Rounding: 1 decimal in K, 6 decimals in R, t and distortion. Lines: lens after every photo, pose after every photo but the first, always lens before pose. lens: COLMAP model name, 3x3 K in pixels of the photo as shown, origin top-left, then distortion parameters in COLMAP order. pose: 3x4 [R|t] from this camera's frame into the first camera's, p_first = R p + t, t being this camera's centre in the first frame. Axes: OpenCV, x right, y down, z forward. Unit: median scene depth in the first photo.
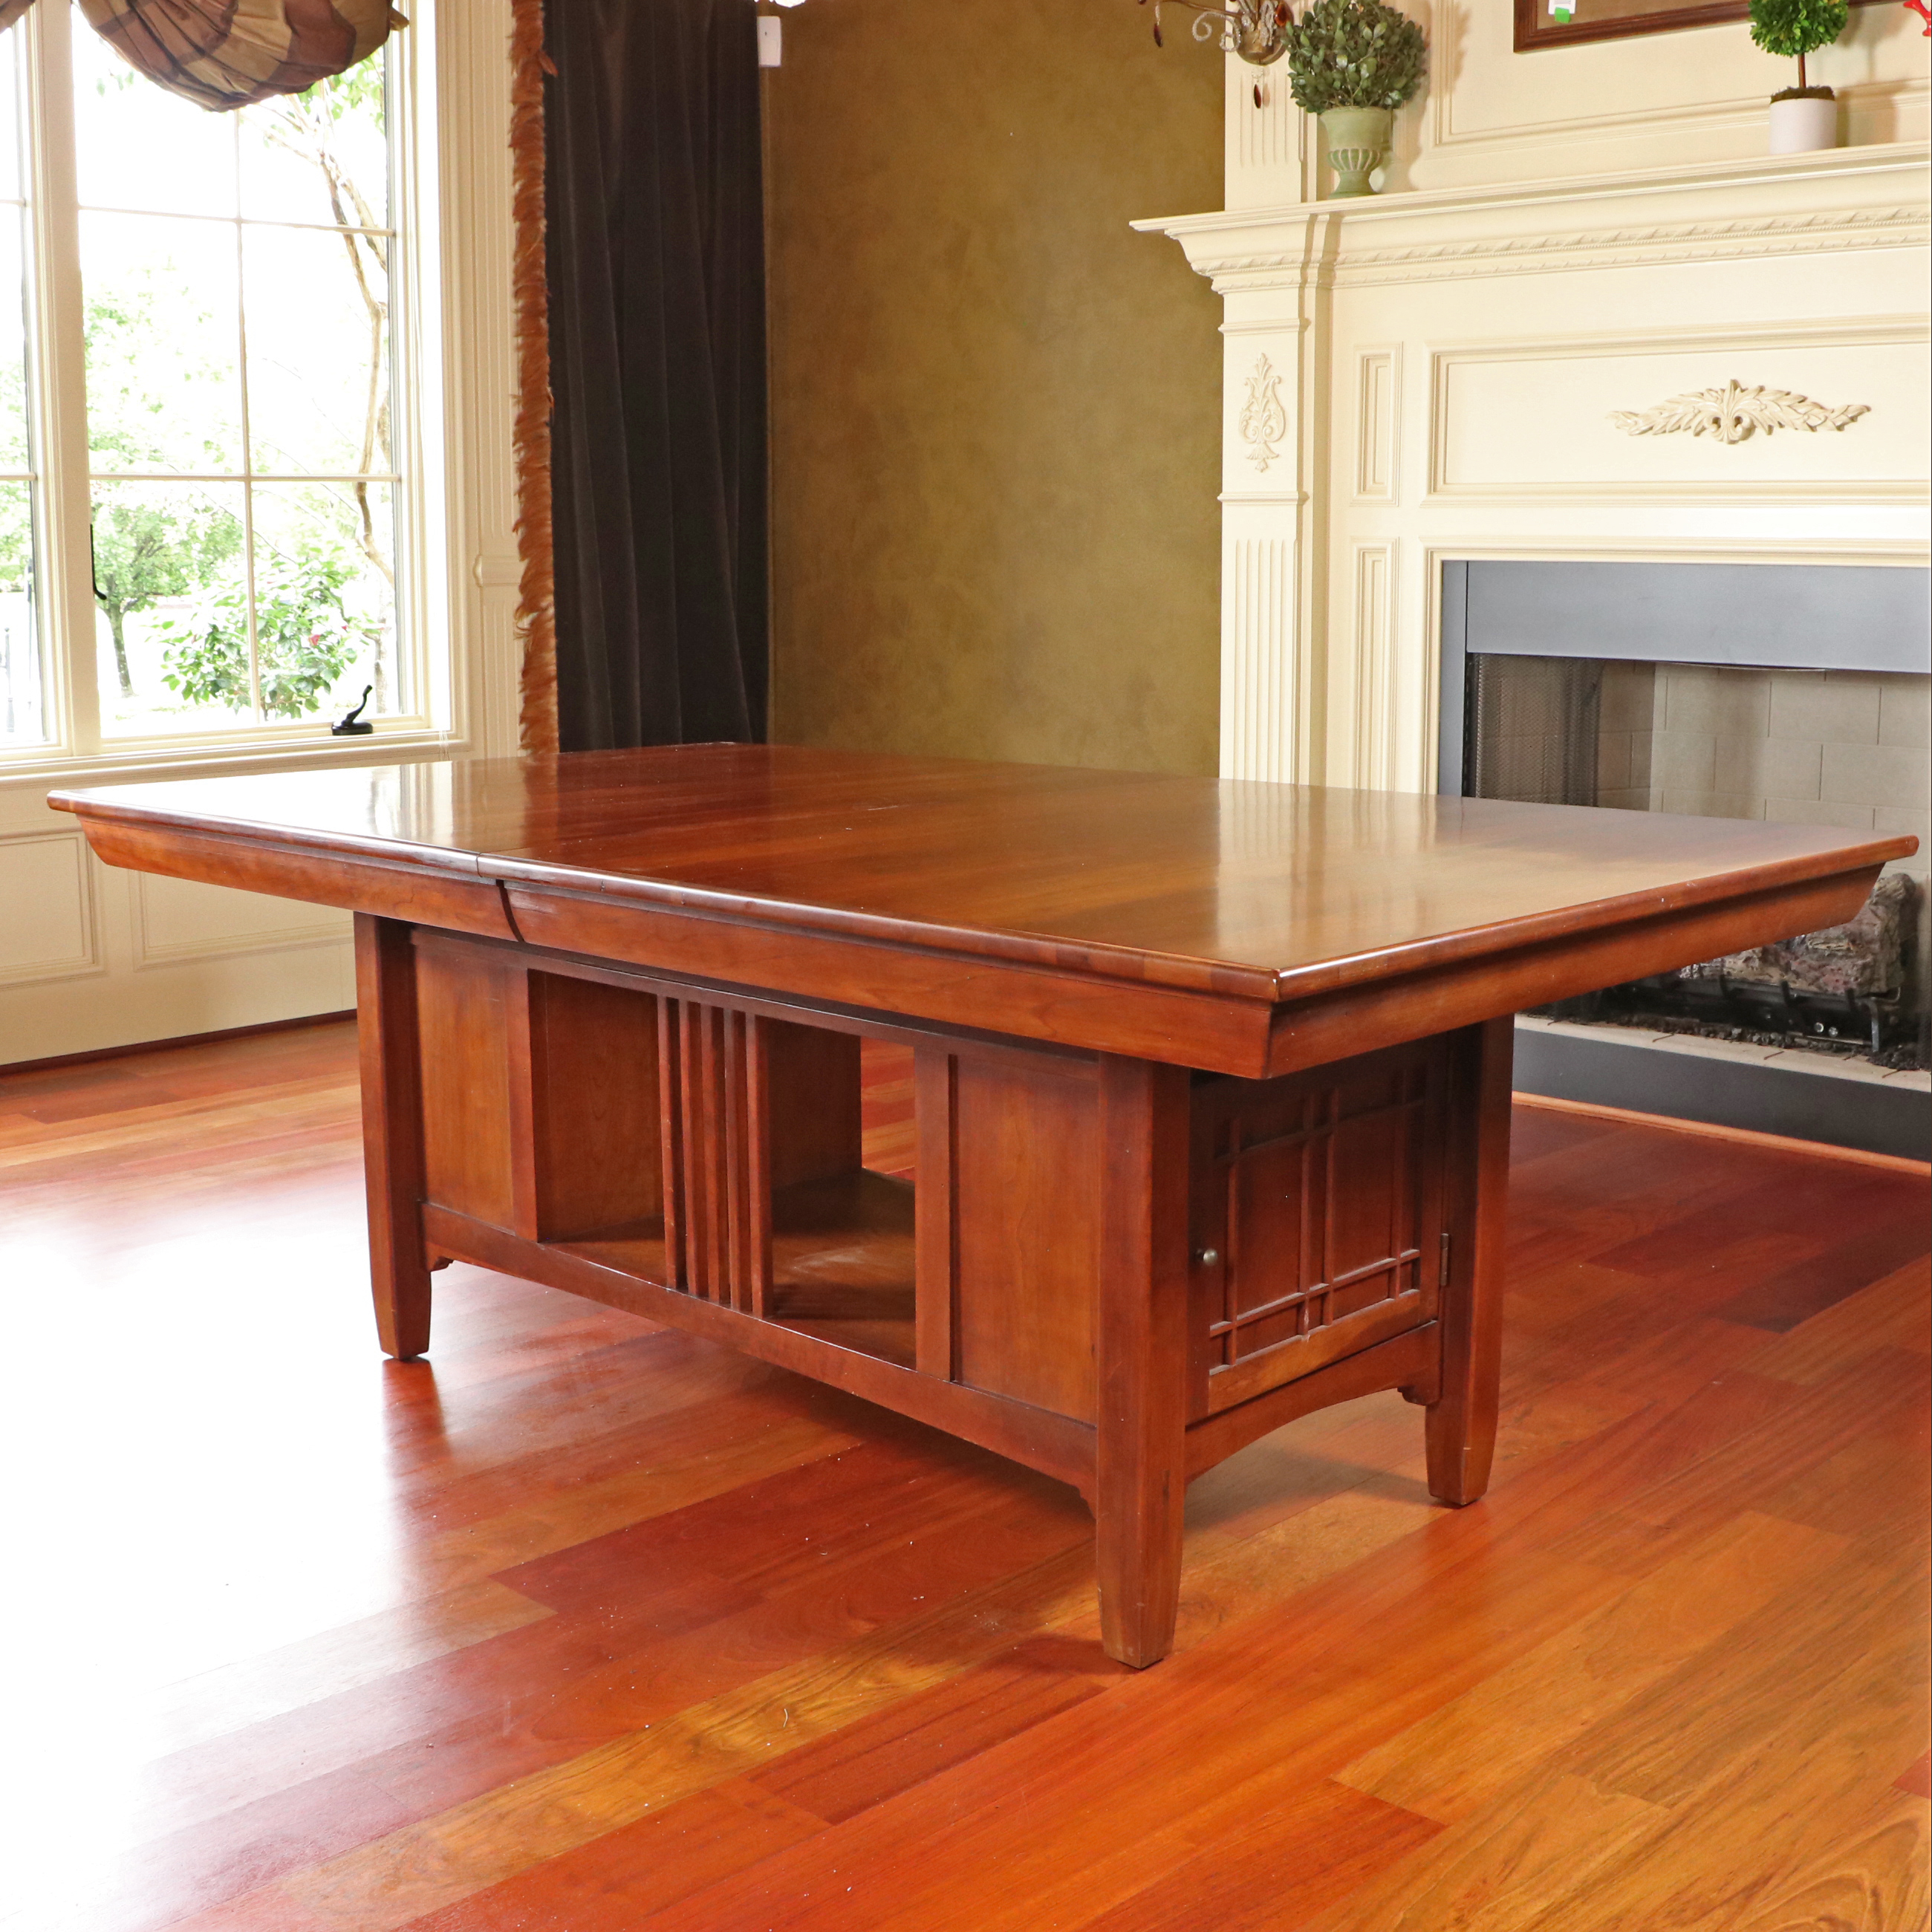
lens RADIAL K [[2396.6, 0, 966.0], [0, 2396.6, 966.0], [0, 0, 1]] dist [-0.176979, 0.130805]
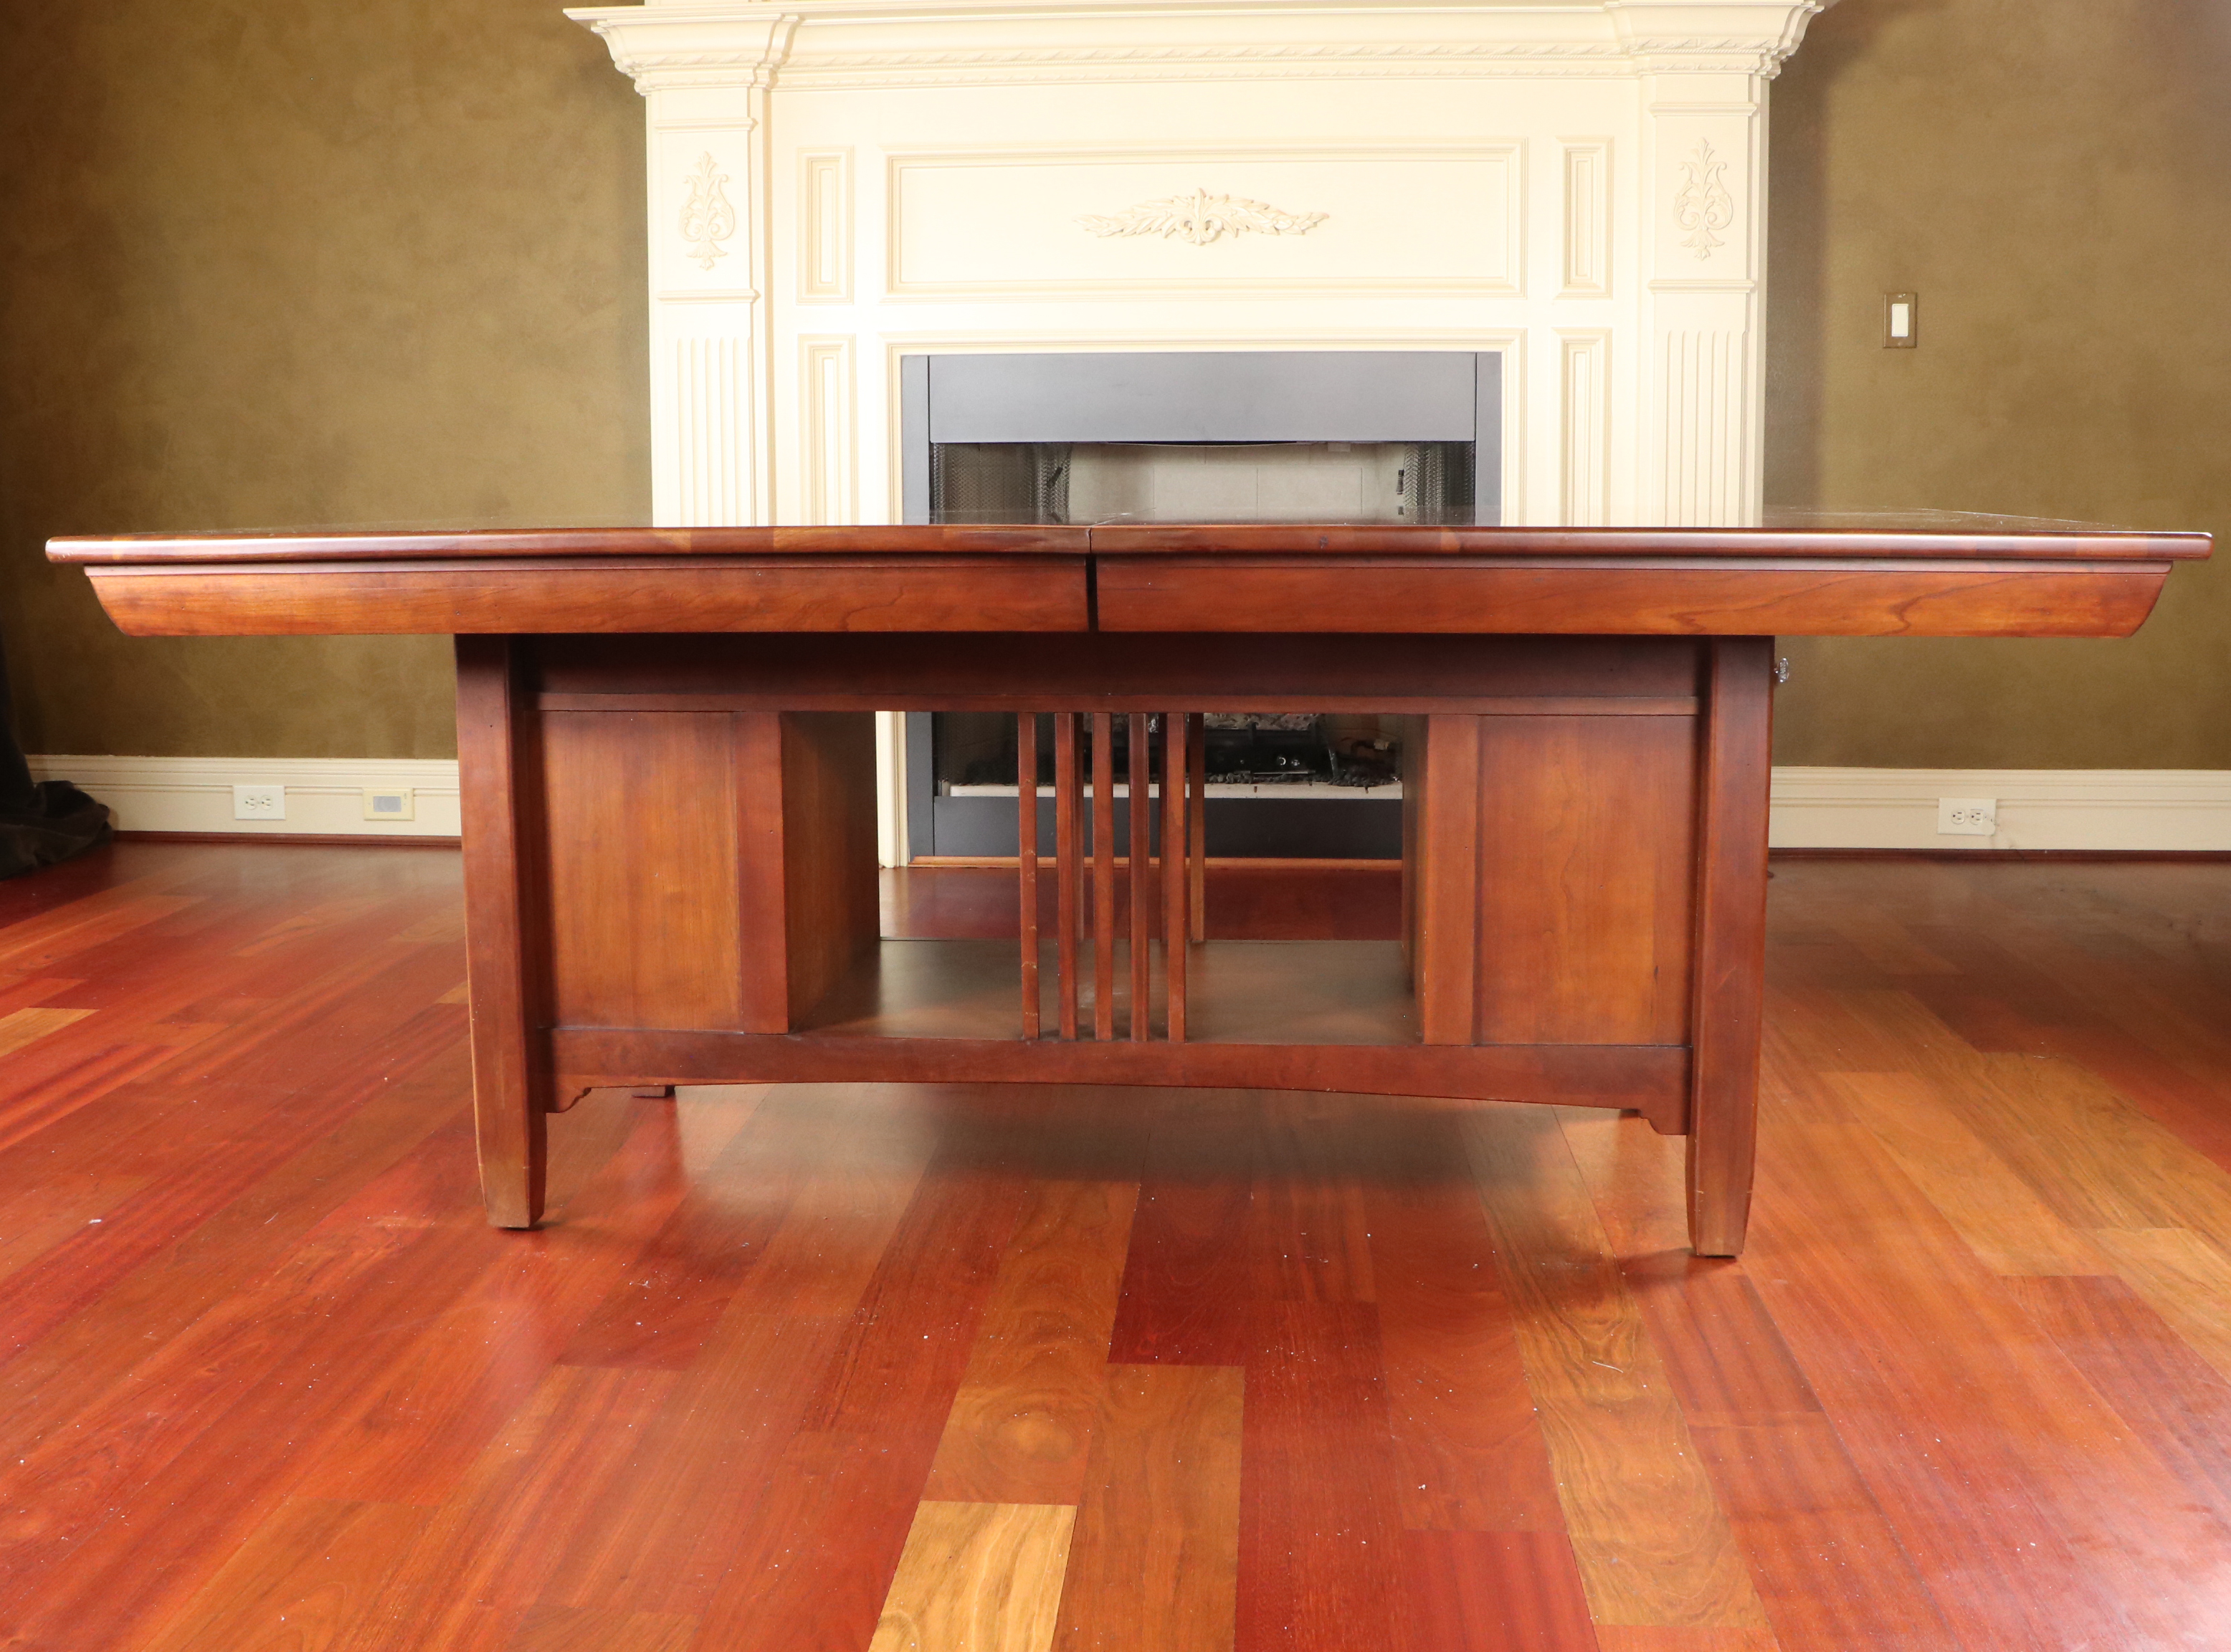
lens RADIAL K [[2304.3, 0, 1105.6], [0, 2304.3, 791.3], [0, 0, 1]] dist [-0.204054, 0.217785]
pose [[0.775835, -0.090831, 0.624364, -0.417613], [0.111486, 0.993748, 0.006036, 0.025694], [-0.621009, 0.064925, 0.781110, 0.193228]]
